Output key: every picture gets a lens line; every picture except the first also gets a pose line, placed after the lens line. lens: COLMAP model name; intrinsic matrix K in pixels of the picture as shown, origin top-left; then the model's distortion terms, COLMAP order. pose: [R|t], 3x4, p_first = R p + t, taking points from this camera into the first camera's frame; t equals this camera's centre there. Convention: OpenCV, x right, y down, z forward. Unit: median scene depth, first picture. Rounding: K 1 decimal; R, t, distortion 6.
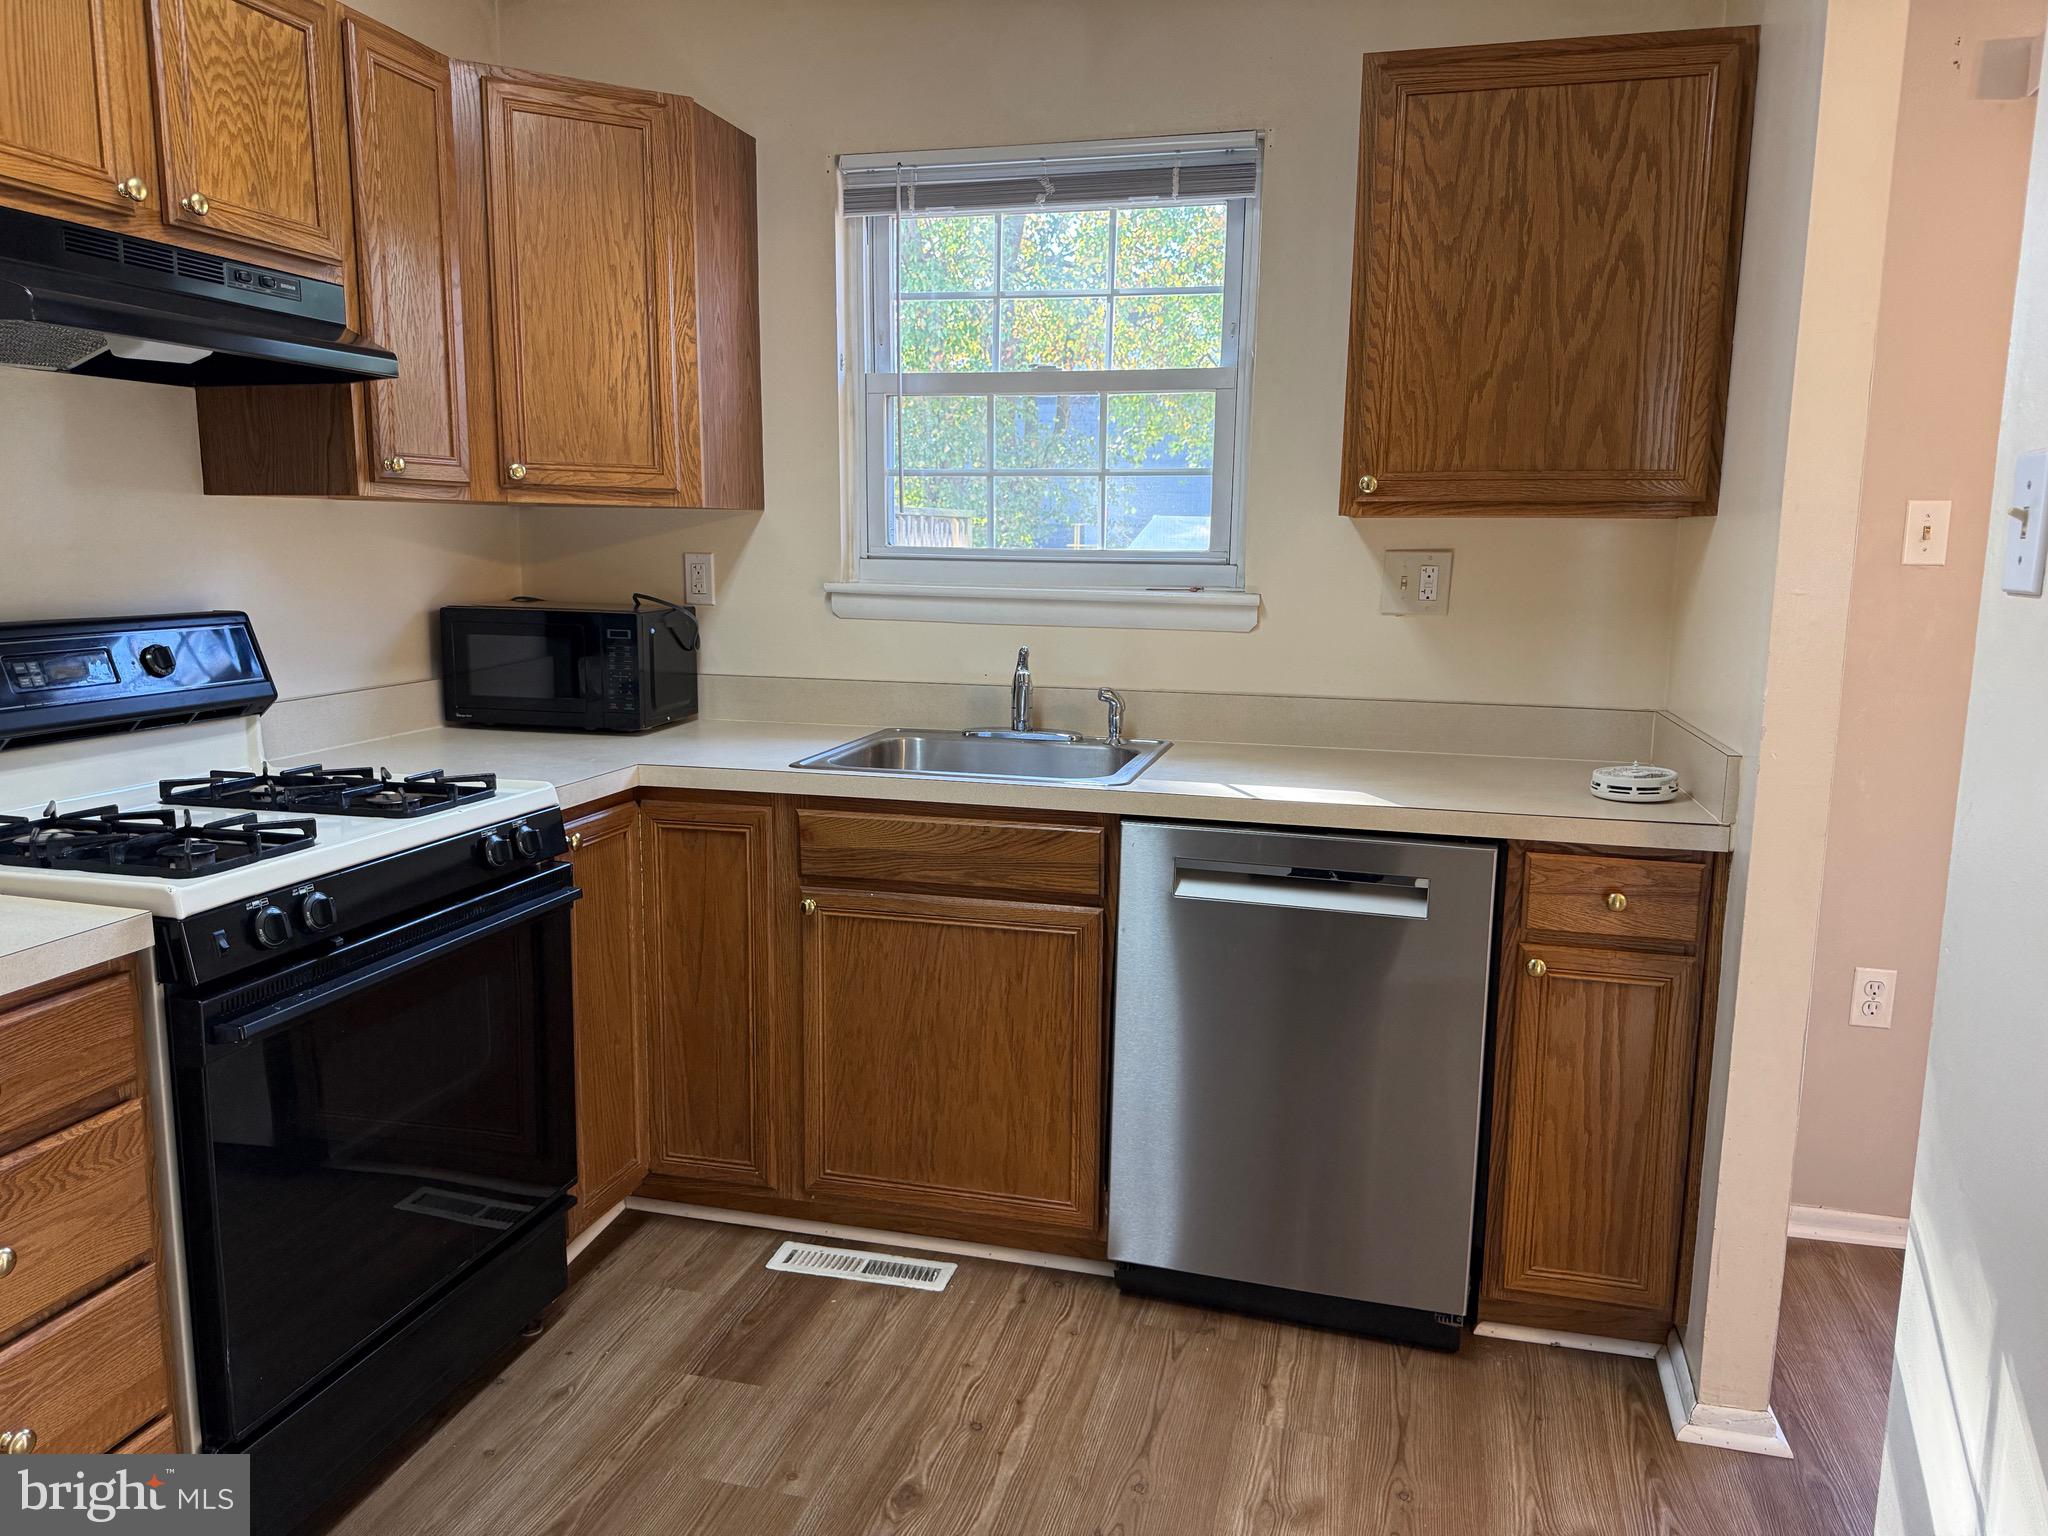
lens RADIAL K [[1414.2, 0, 1016.1], [0, 1414.2, 754.6], [0, 0, 1]] dist [0.066115, -0.081204]
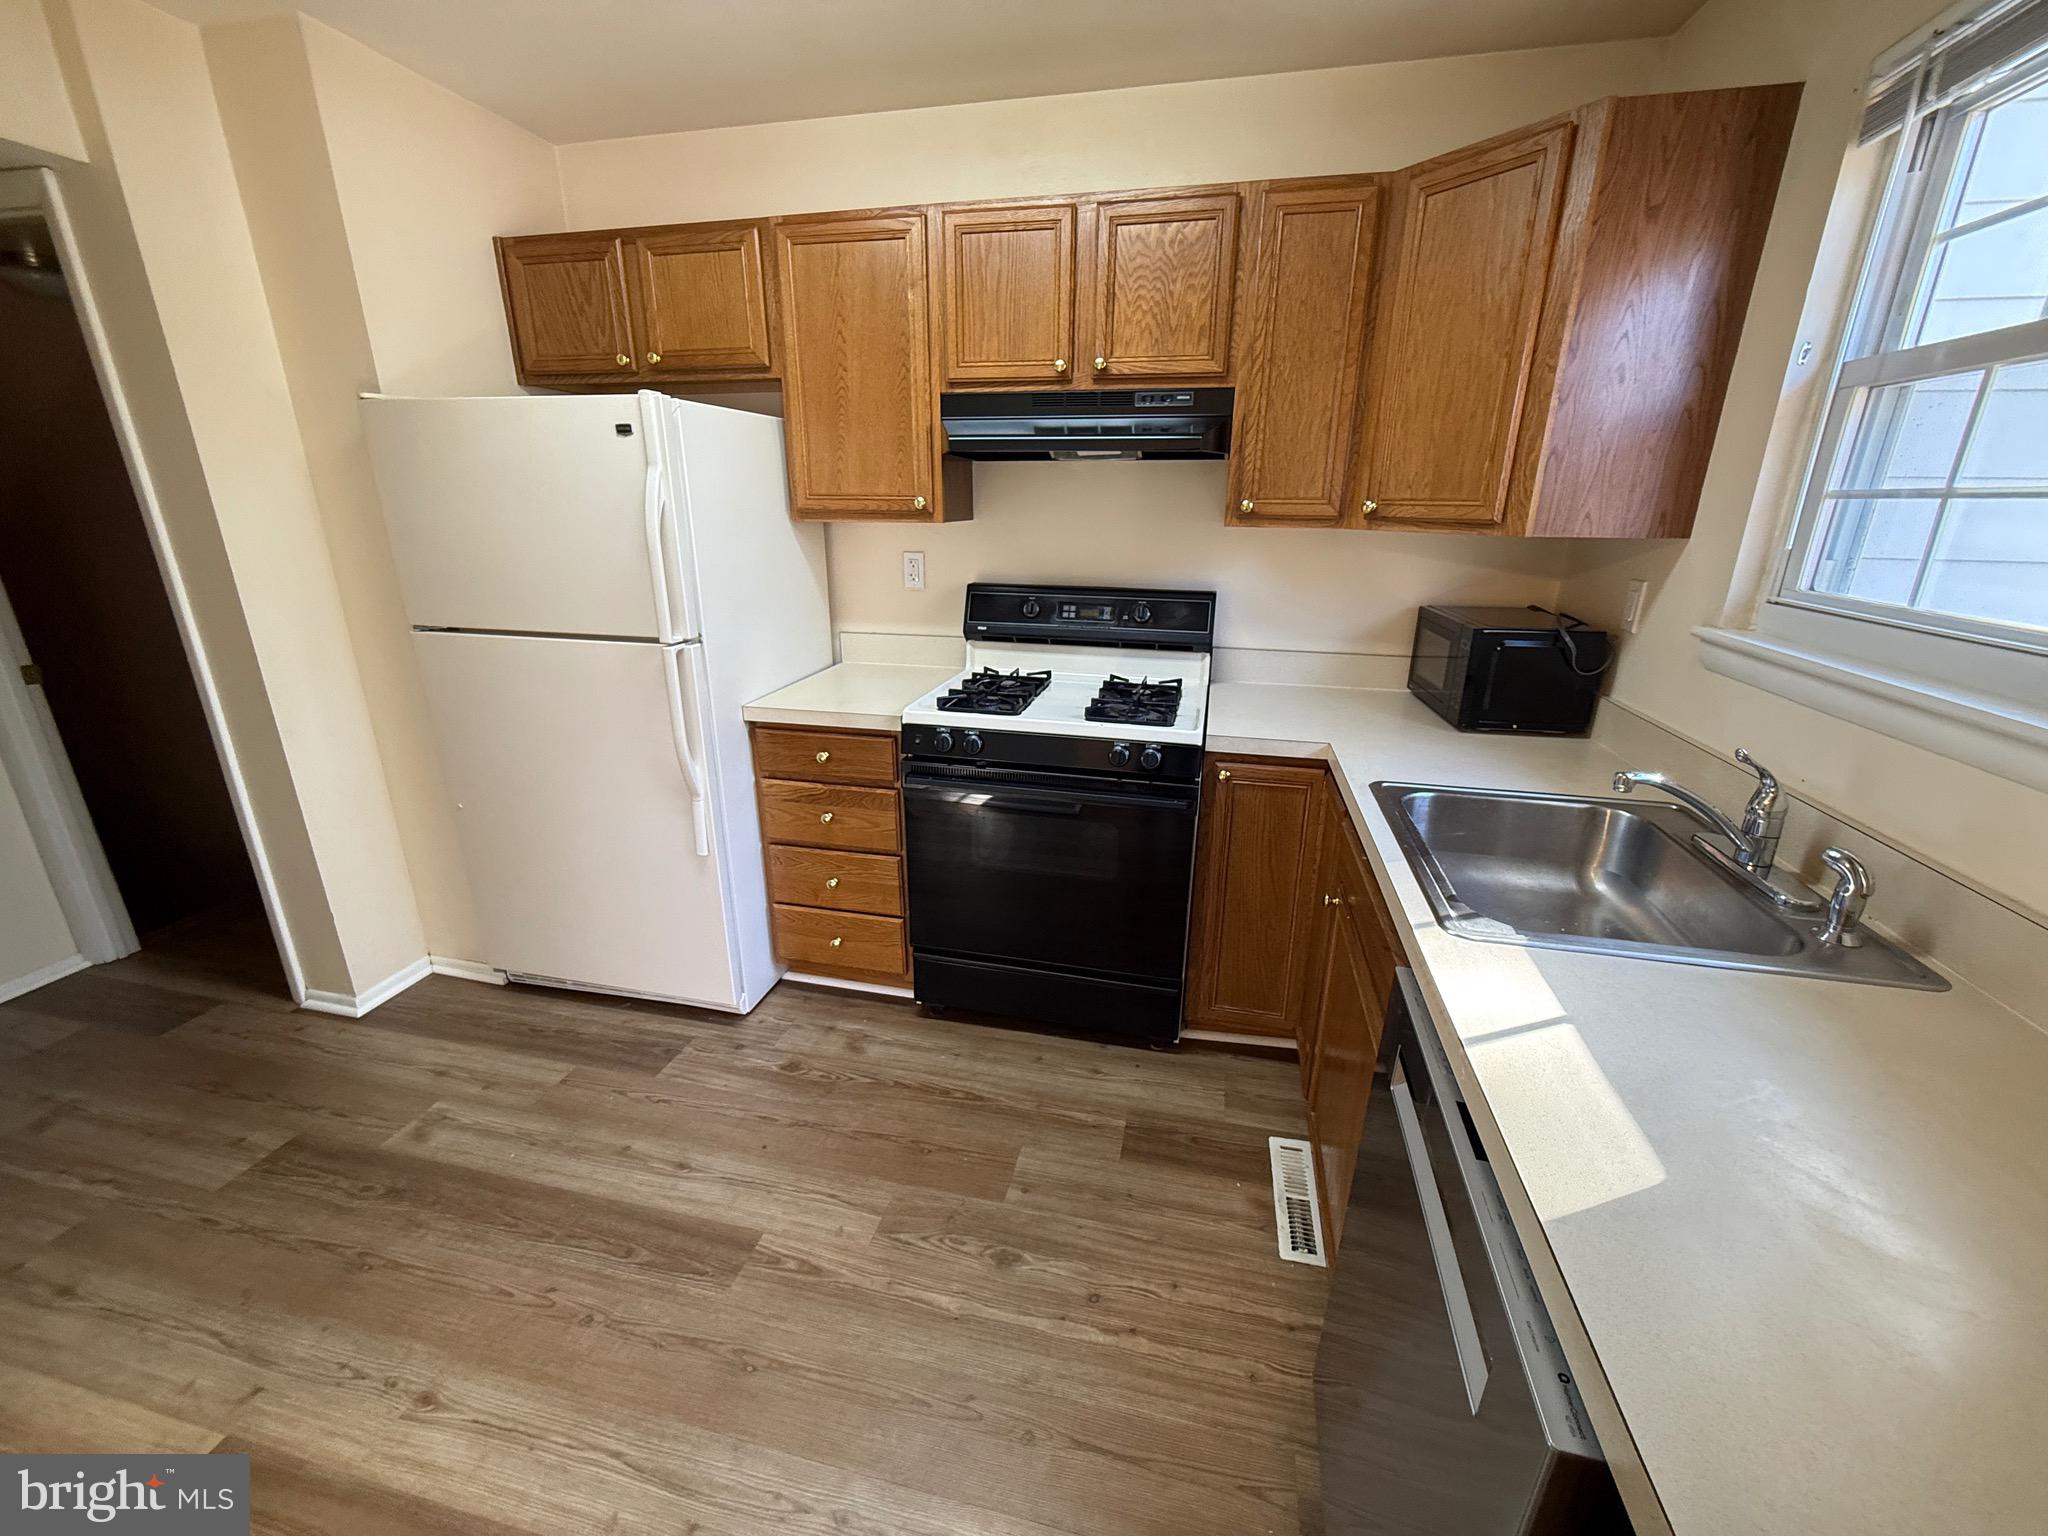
lens RADIAL K [[815.5, 0, 1042.5], [0, 815.5, 768.7], [0, 0, 1]] dist [-0.002606, 0.000659]
pose [[0.053964, 0.303764, -0.951218, 0.467543], [-0.164101, 0.942352, 0.291624, -0.158146], [0.984966, 0.140358, 0.100701, 0.746999]]
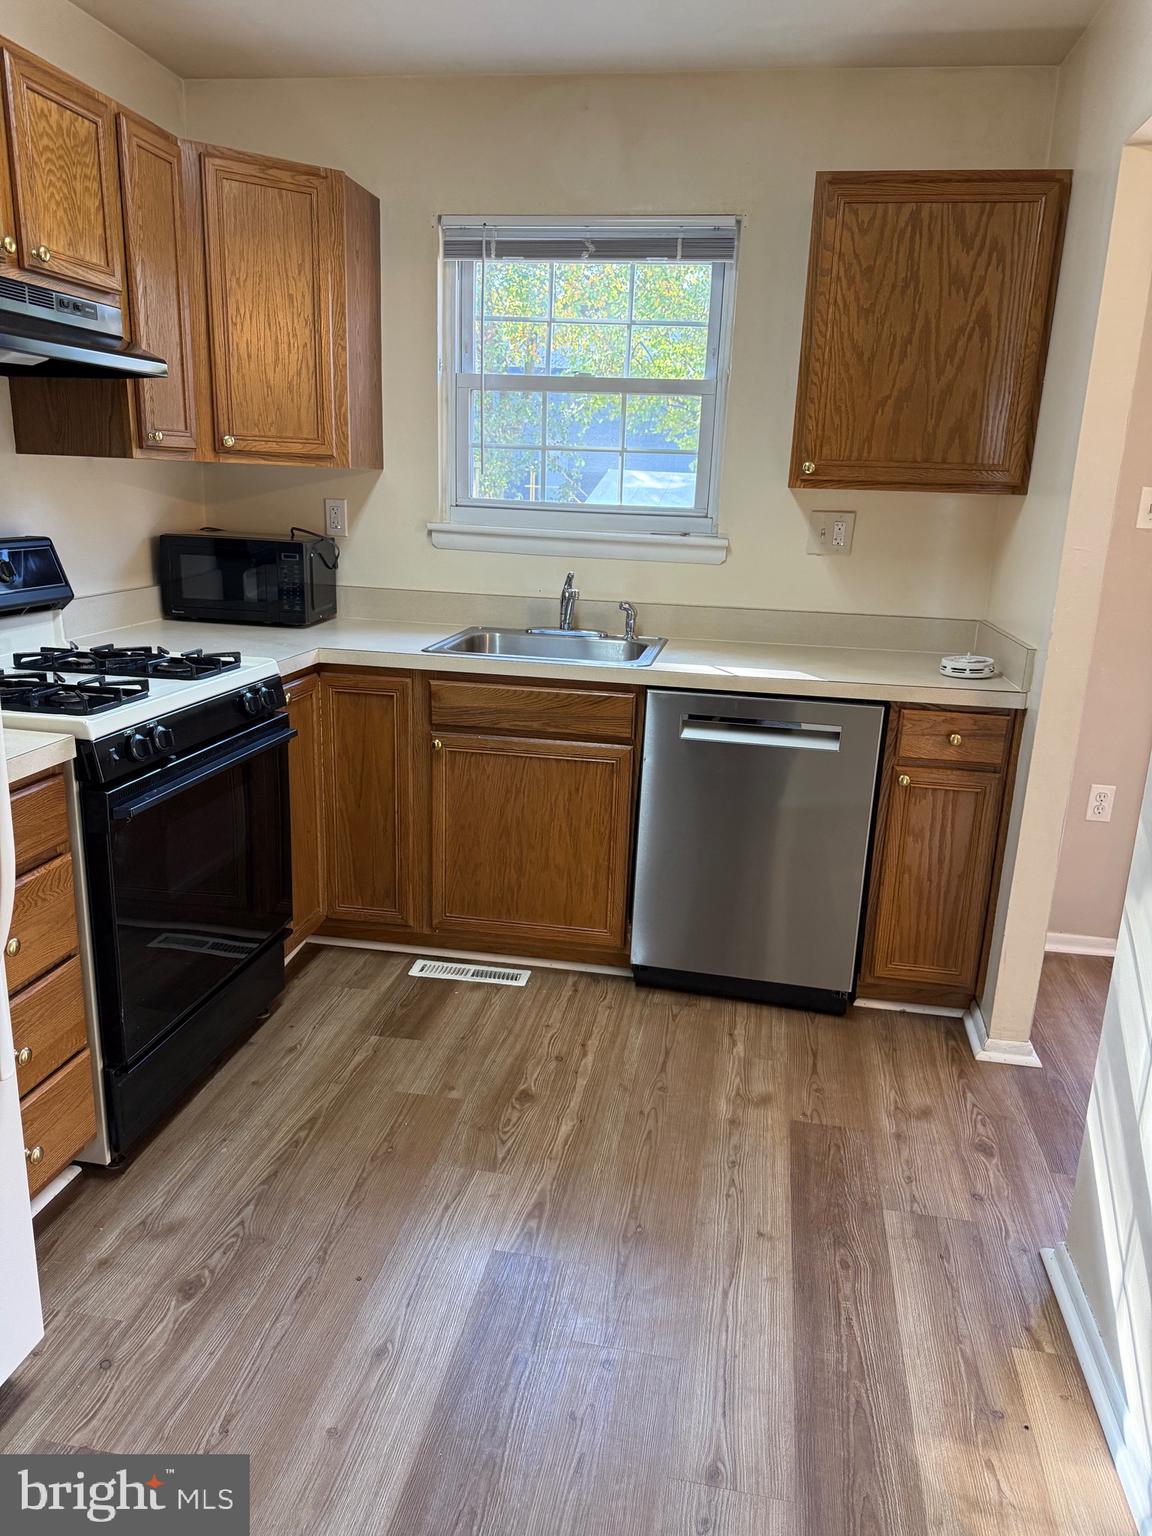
lens RADIAL K [[1060.6, 0, 578.2], [0, 1060.6, 758.1], [0, 0, 1]] dist [0.066115, -0.081204]
pose [[0.995759, 0.002594, 0.091969, -0.108314], [-0.012096, 0.994617, 0.102914, 0.004142], [-0.091207, -0.103590, 0.990429, -0.150086]]
